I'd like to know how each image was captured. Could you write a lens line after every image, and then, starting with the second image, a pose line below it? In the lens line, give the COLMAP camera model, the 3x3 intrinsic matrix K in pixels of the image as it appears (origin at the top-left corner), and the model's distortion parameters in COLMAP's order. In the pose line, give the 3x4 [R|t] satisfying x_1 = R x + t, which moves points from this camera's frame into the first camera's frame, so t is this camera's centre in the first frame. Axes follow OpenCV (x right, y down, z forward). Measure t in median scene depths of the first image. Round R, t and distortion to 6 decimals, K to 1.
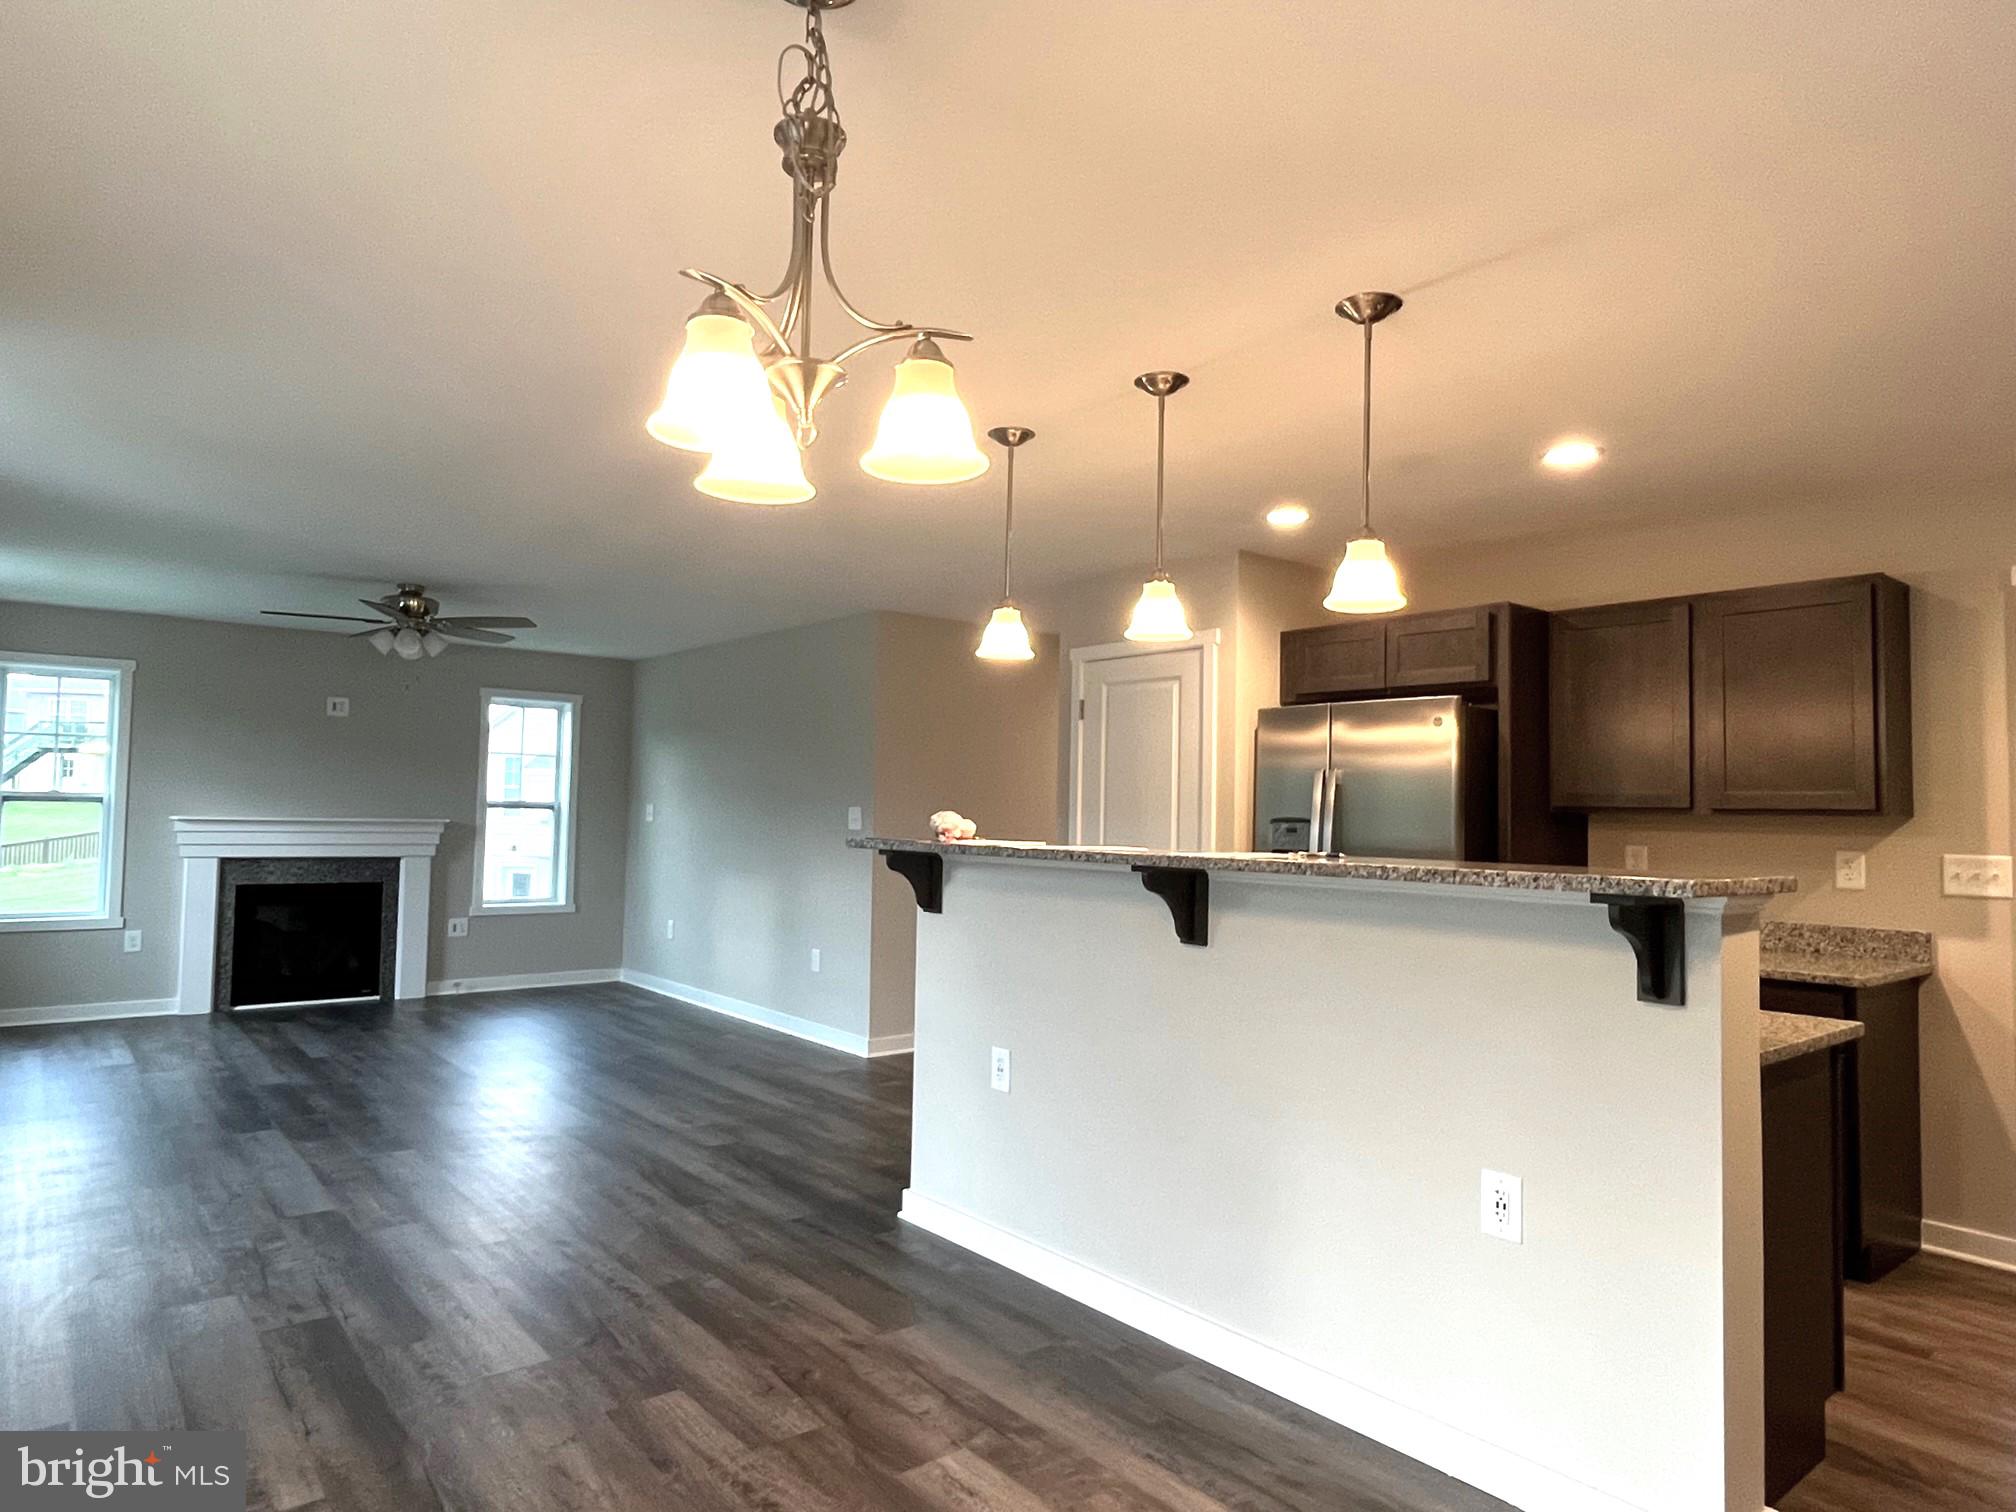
lens RADIAL K [[1223.3, 0, 1008.0], [0, 1223.3, 756.0], [0, 0, 1]] dist [-0.041612, 0.003018]
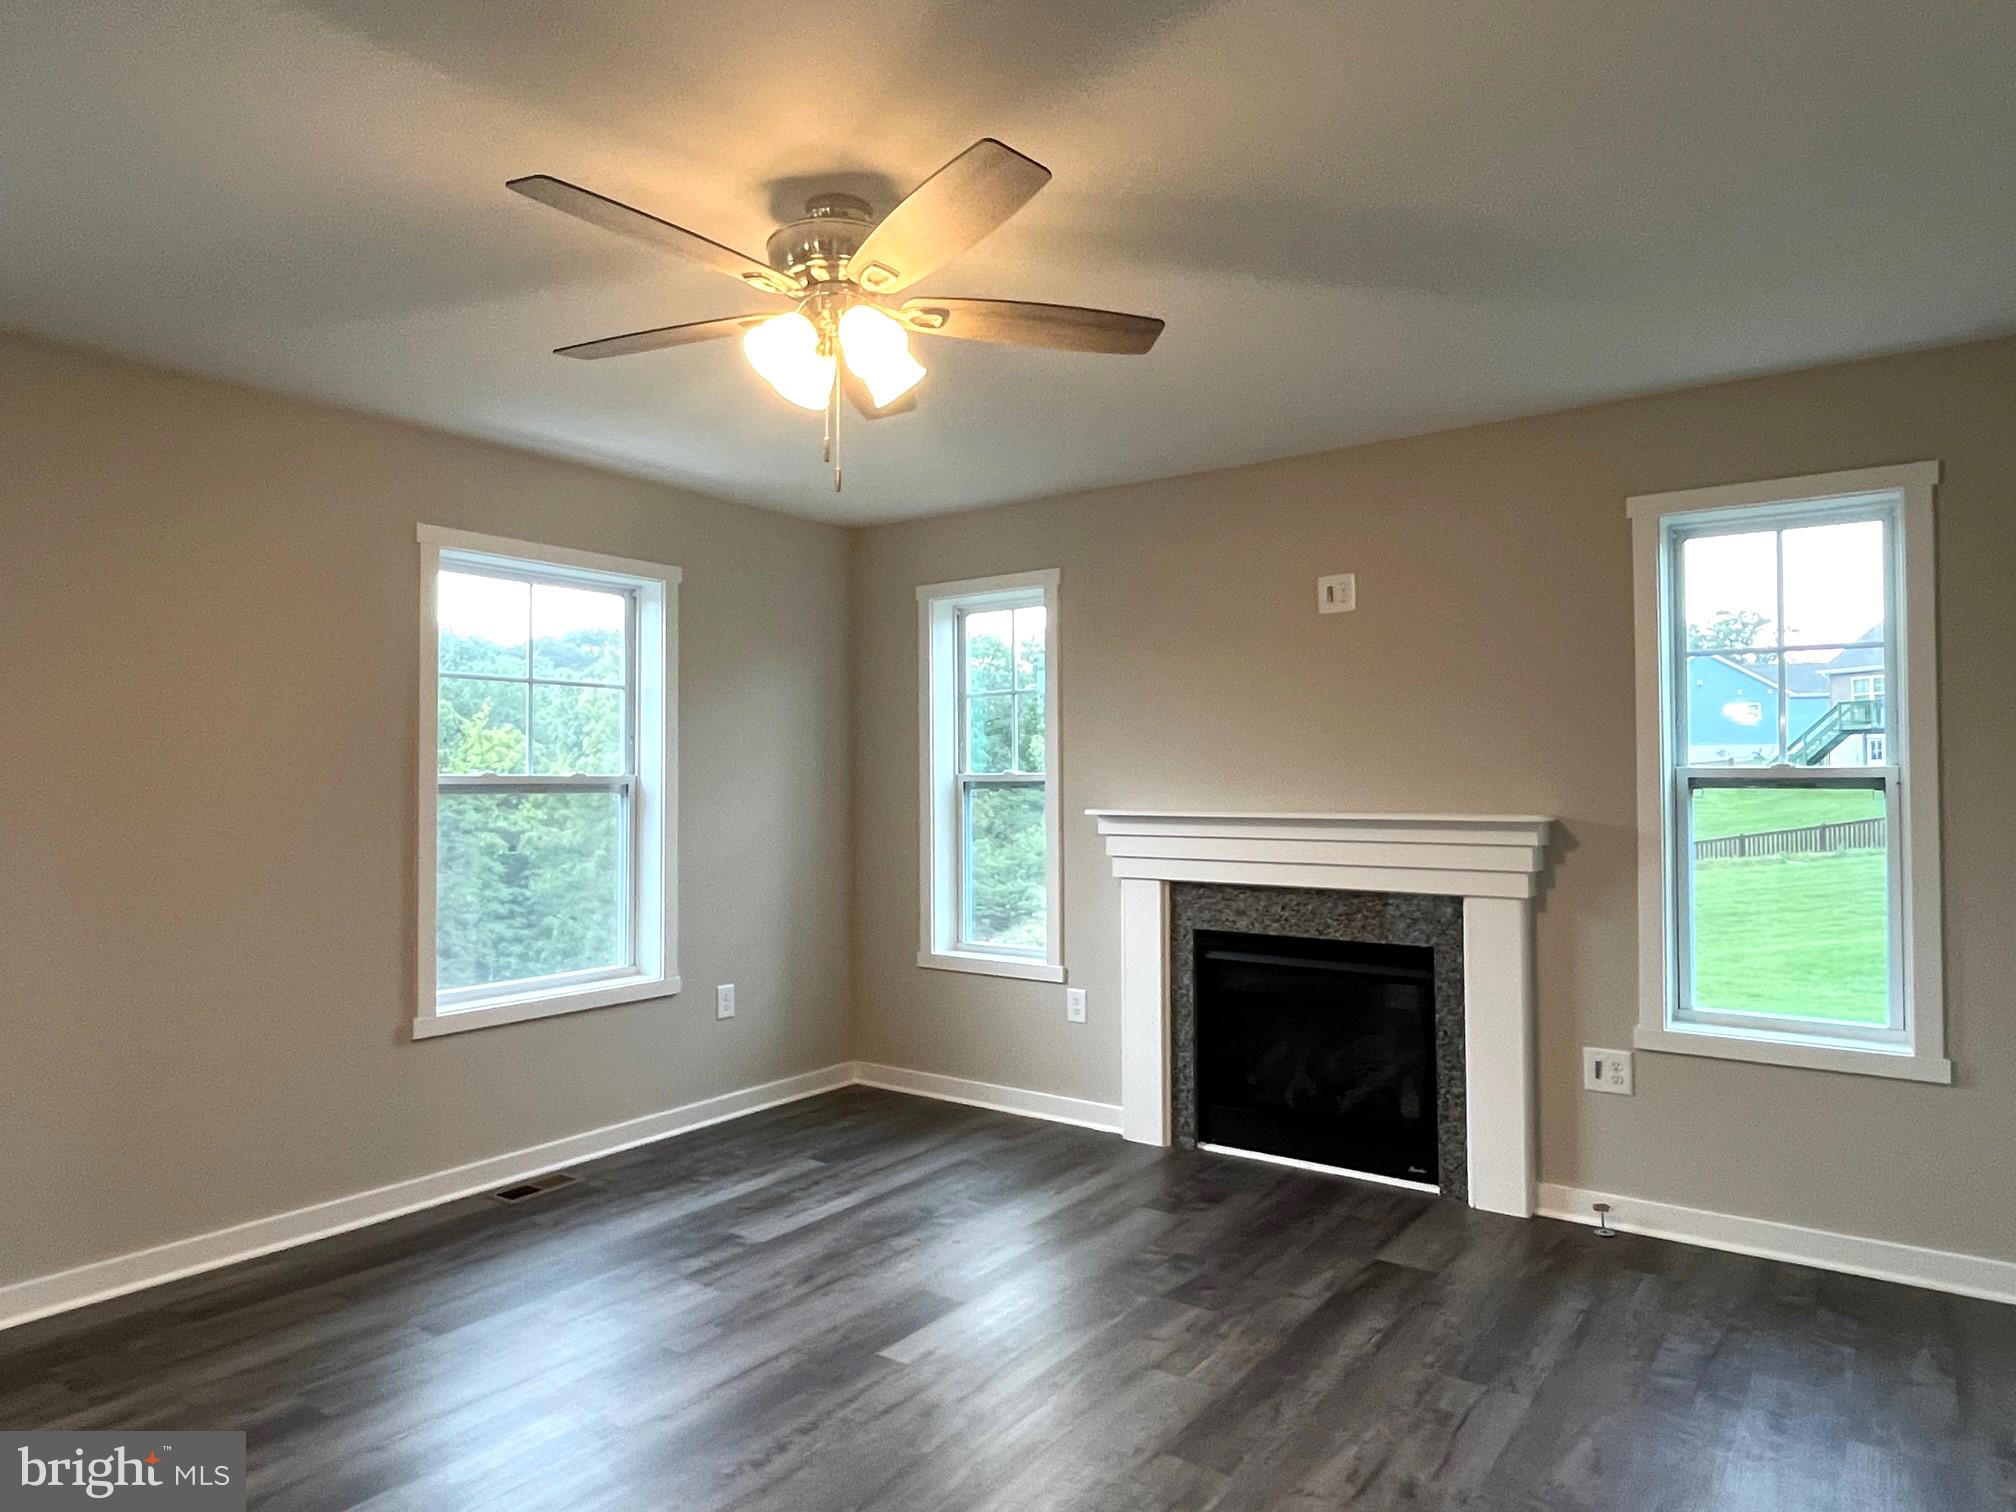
lens RADIAL K [[1238.4, 0, 1008.0], [0, 1238.4, 756.0], [0, 0, 1]] dist [-0.000084, 0.000095]
pose [[0.251111, -0.038435, -0.967195, -0.085741], [0.052823, 0.998267, -0.025956, 0.033191], [0.966516, -0.044572, 0.252706, 0.719226]]
